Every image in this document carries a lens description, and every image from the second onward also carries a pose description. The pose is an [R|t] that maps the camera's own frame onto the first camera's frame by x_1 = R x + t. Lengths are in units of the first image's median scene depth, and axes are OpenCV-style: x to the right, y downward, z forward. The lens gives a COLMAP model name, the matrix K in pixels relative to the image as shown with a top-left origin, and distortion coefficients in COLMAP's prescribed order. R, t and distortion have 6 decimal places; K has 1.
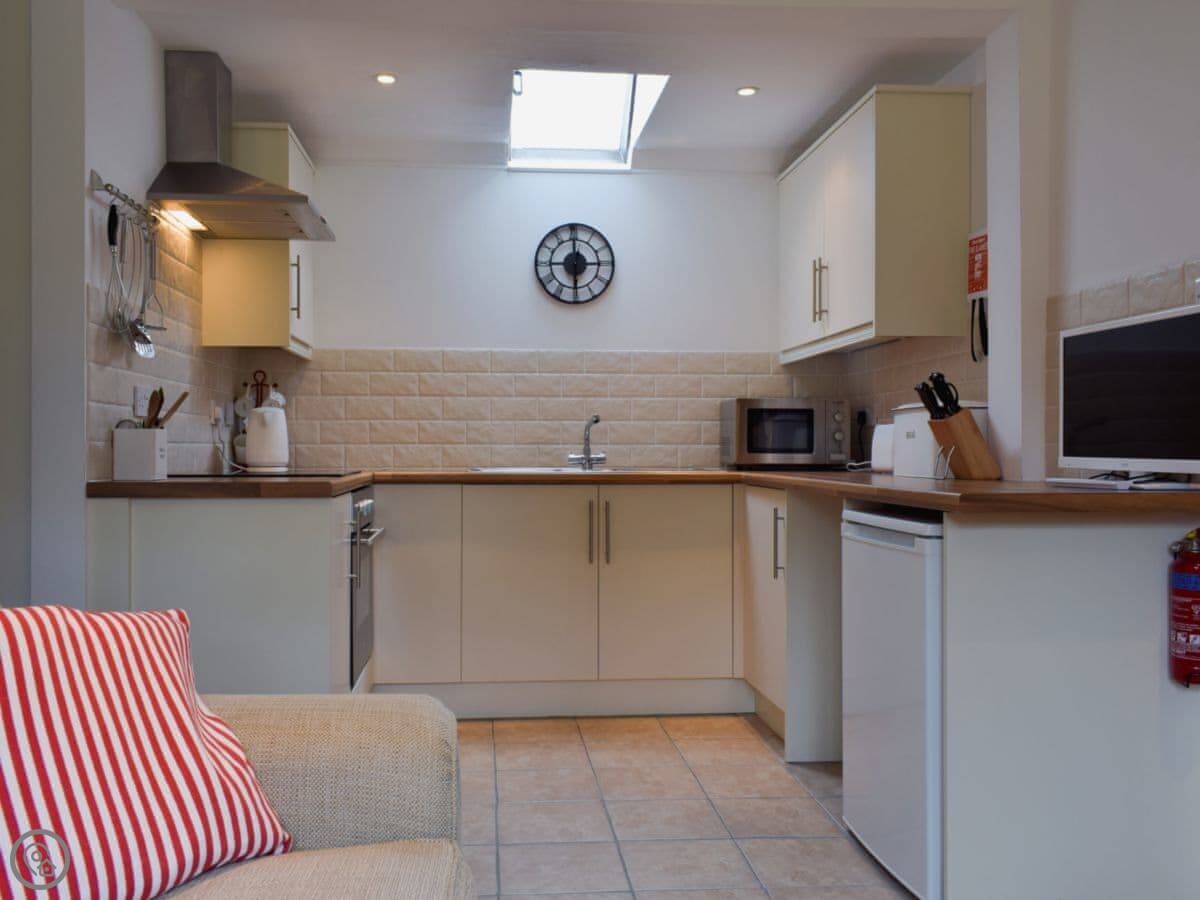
lens RADIAL K [[1022.5, 0, 600.0], [0, 1022.5, 450.0], [0, 0, 1]] dist [-0.000267, 0.003020]
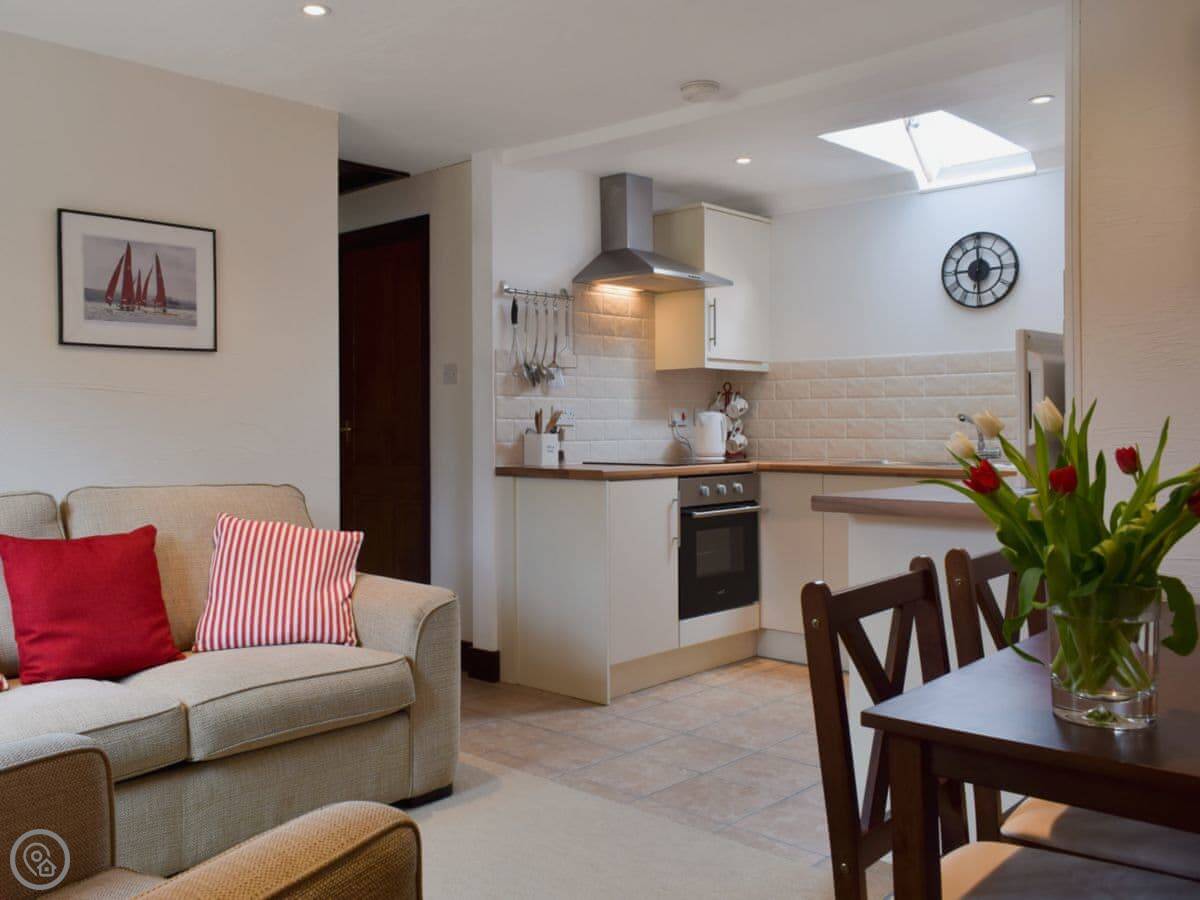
lens RADIAL K [[1022.5, 0, 600.0], [0, 1022.5, 450.0], [0, 0, 1]] dist [-0.000267, 0.003020]
pose [[0.686854, 0.014385, -0.726653, 0.483105], [0.001737, 0.999769, 0.021434, -0.018297], [0.726793, -0.015985, 0.686670, -0.022173]]
